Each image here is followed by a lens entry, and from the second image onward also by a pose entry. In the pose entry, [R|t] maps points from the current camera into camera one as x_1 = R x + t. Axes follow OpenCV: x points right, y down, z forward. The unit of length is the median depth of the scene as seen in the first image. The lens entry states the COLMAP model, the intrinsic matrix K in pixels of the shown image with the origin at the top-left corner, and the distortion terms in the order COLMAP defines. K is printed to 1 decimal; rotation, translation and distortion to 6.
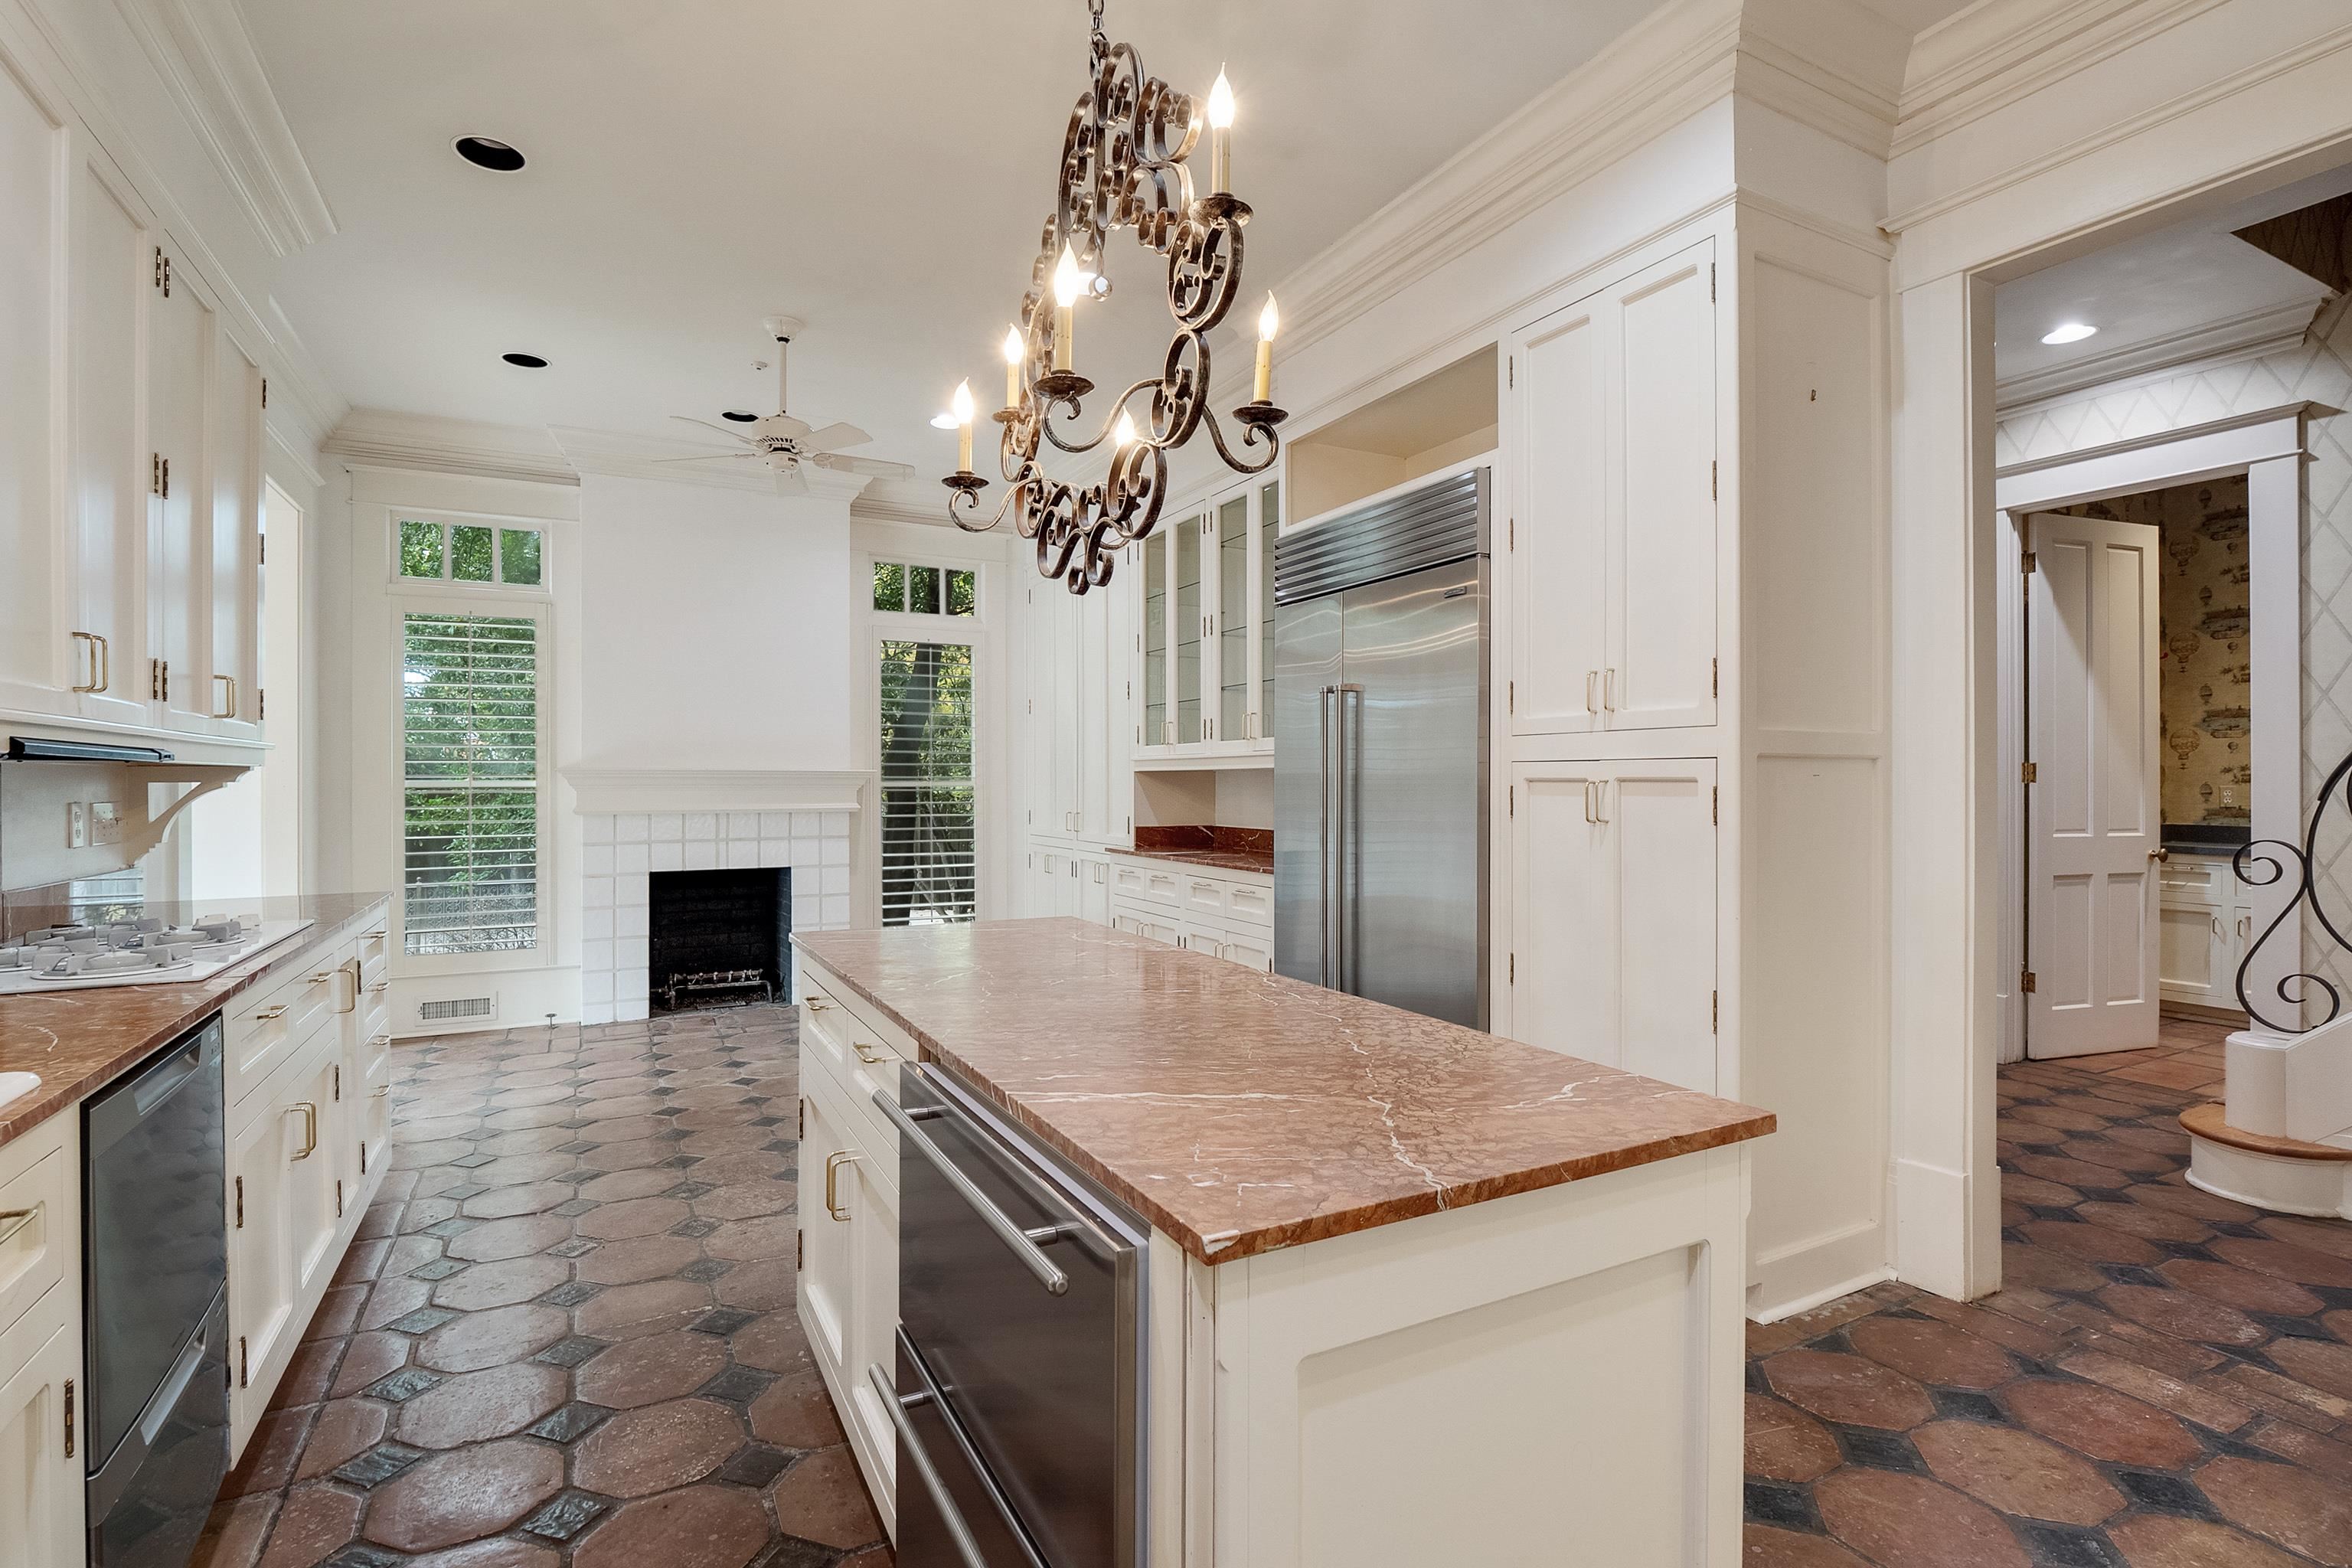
lens RADIAL K [[1113.2, 0, 1167.6], [0, 1113.2, 773.3], [0, 0, 1]] dist [-0.021540, -0.000847]
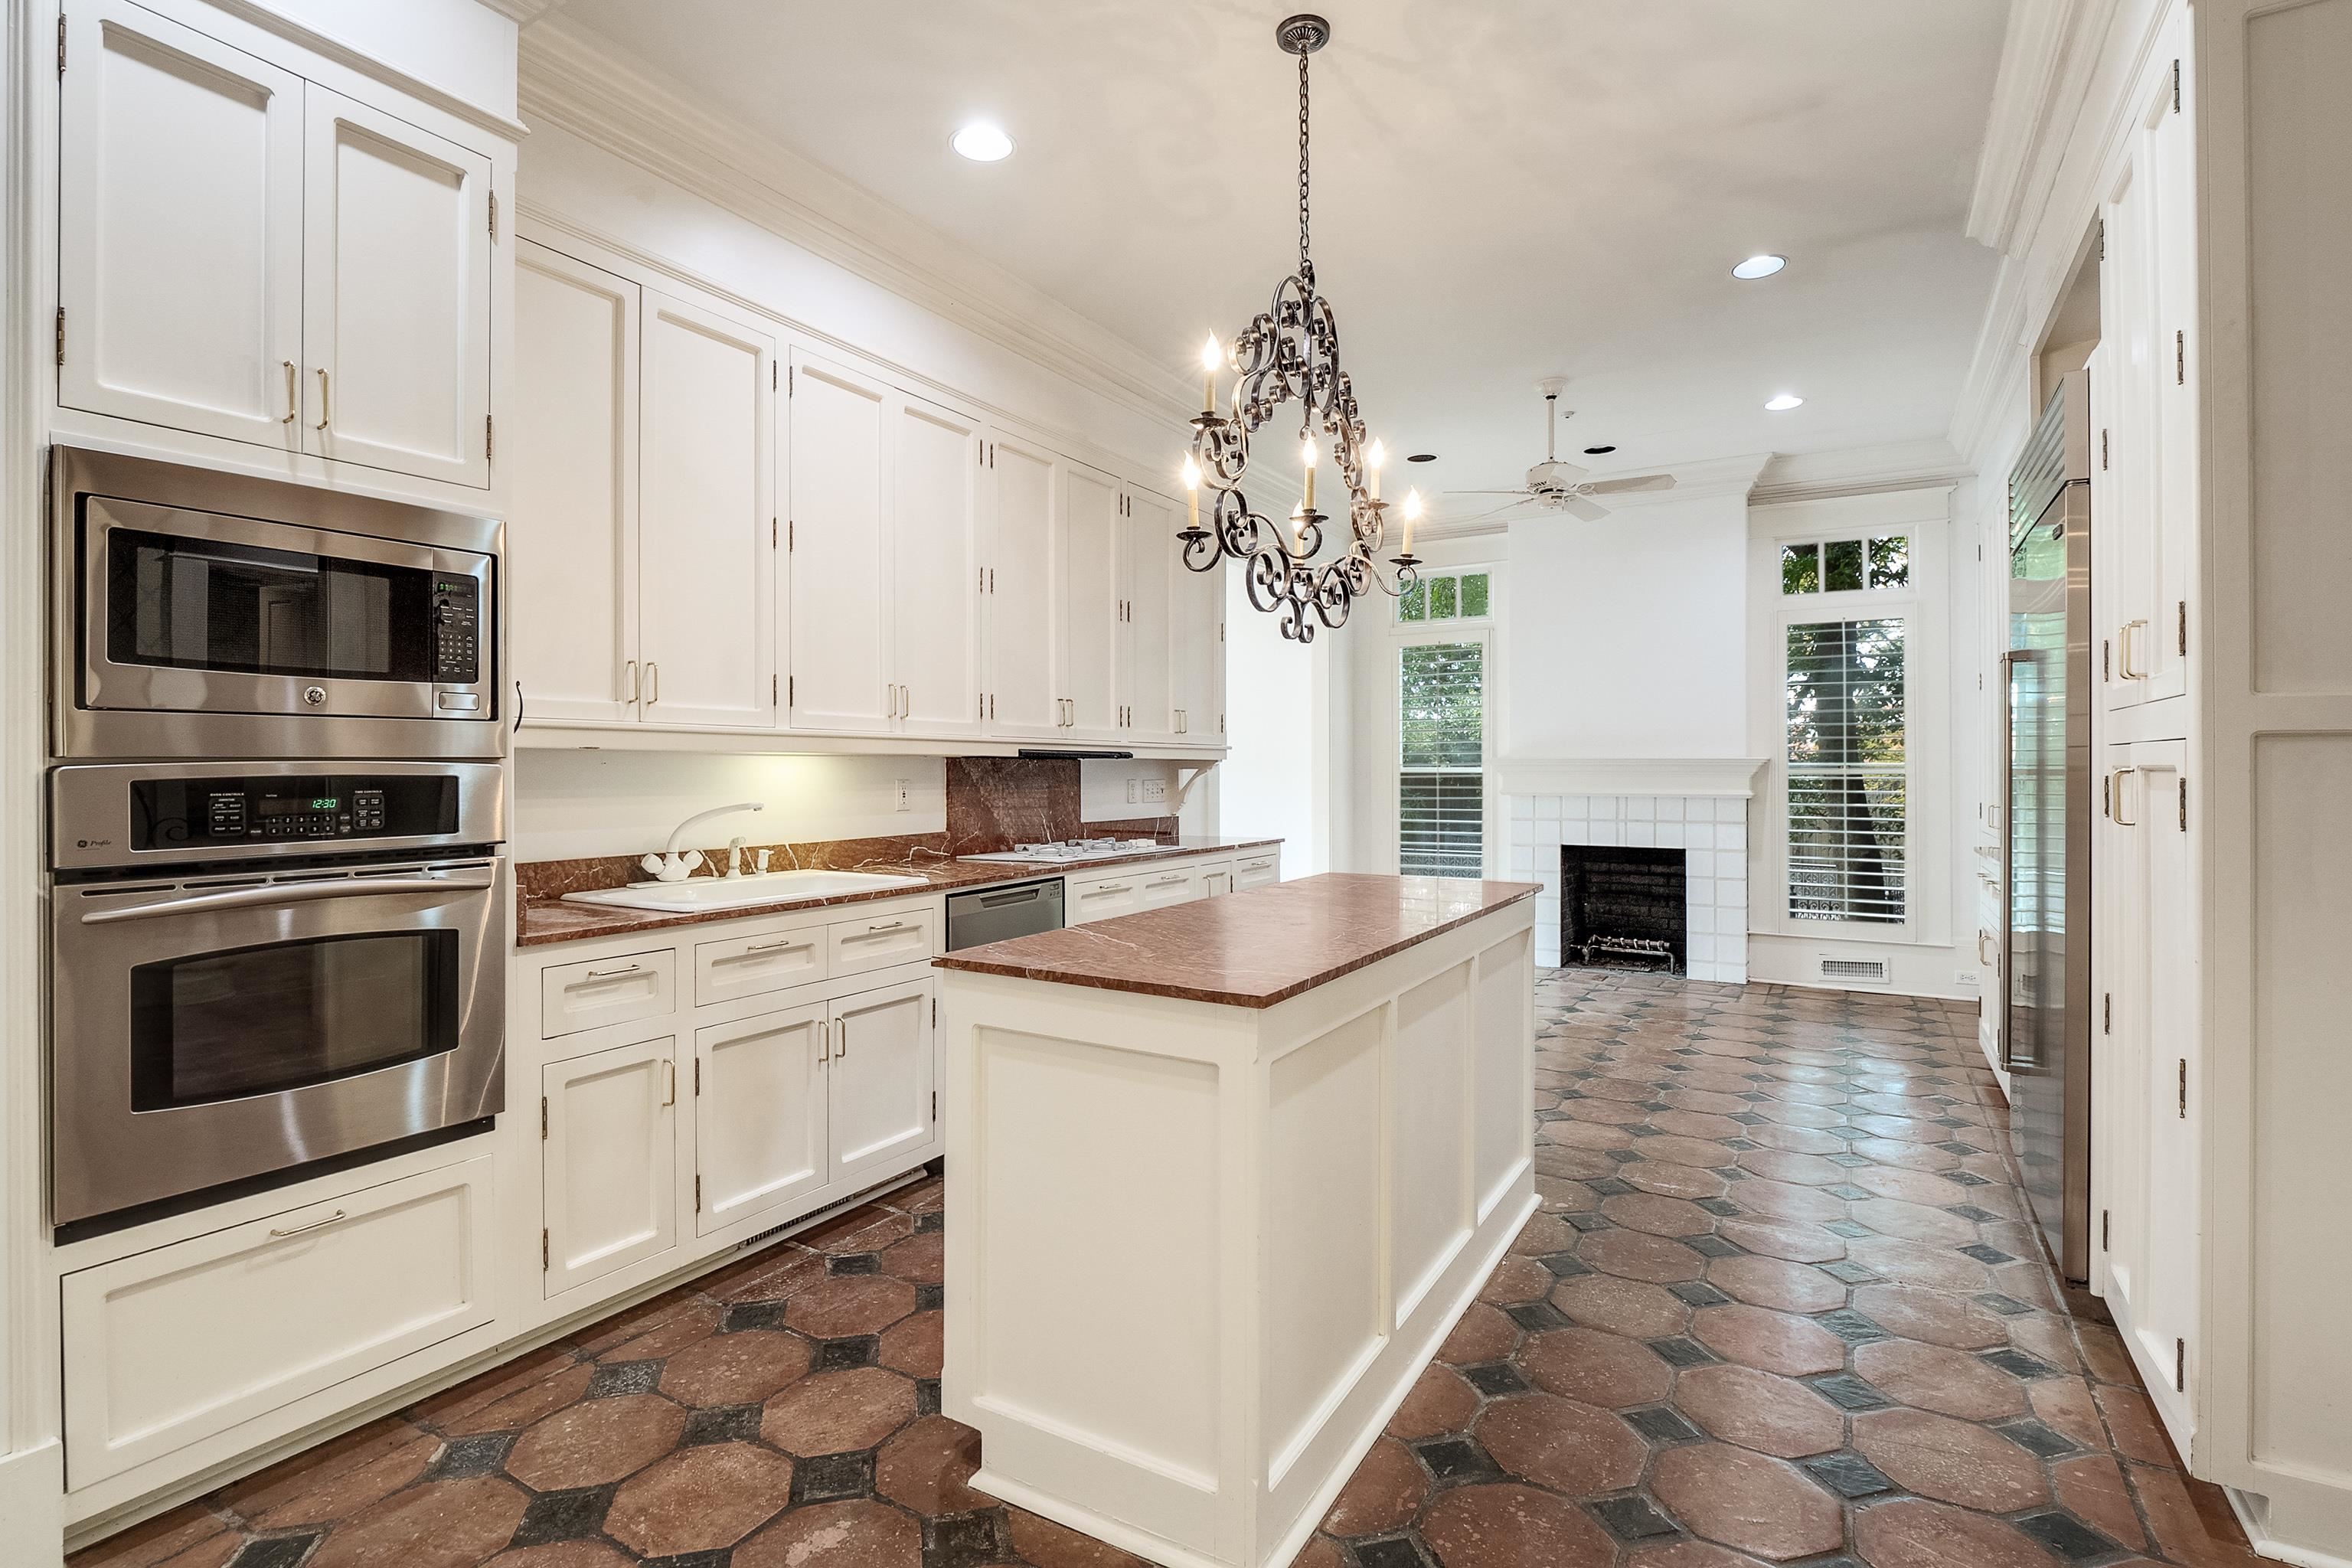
lens RADIAL K [[1113.2, 0, 1157.4], [0, 1113.2, 751.4], [0, 0, 1]] dist [-0.021540, -0.000847]
pose [[0.504562, -0.010611, -0.863310, 0.346380], [0.004344, 0.999943, -0.009751, -0.000945], [0.863365, 0.001170, 0.504579, 0.026120]]
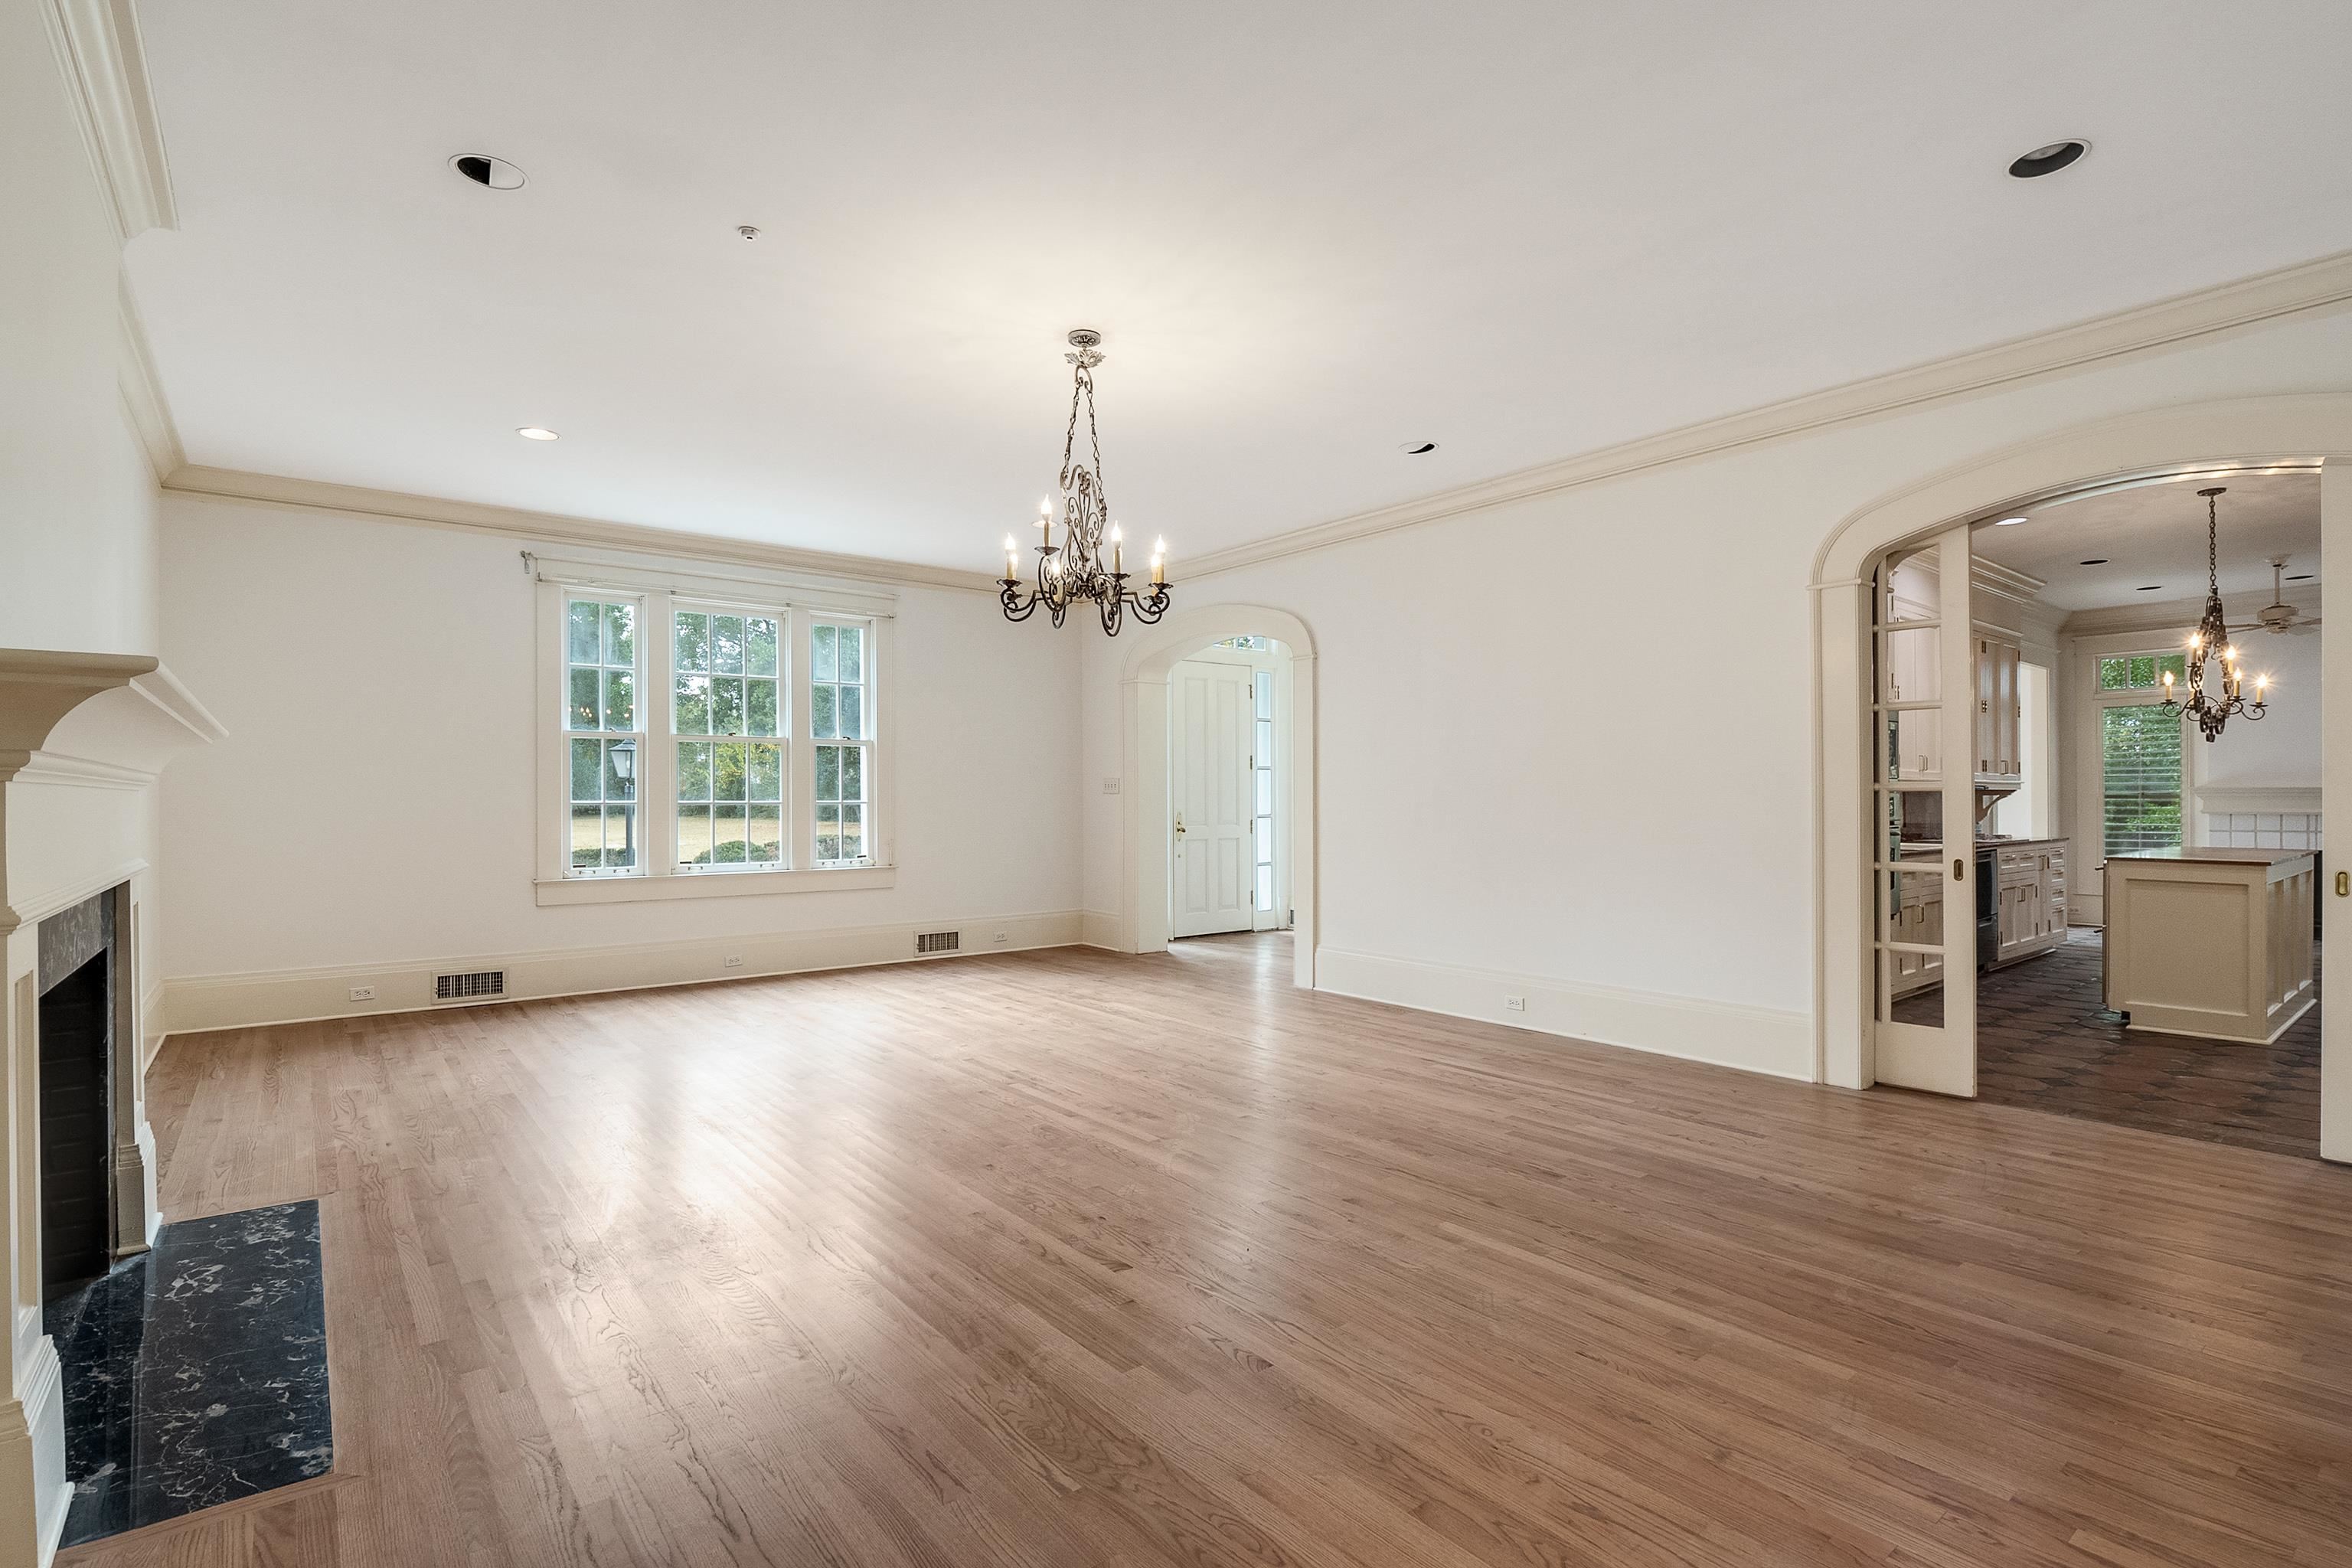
lens RADIAL K [[1113.2, 0, 1173.6], [0, 1113.2, 786.2], [0, 0, 1]] dist [-0.021540, -0.000847]
pose [[0.178845, -0.007822, -0.983846, 0.873110], [0.008023, 0.999947, -0.006491, -0.007558], [0.983845, -0.006732, 0.178898, -0.919007]]
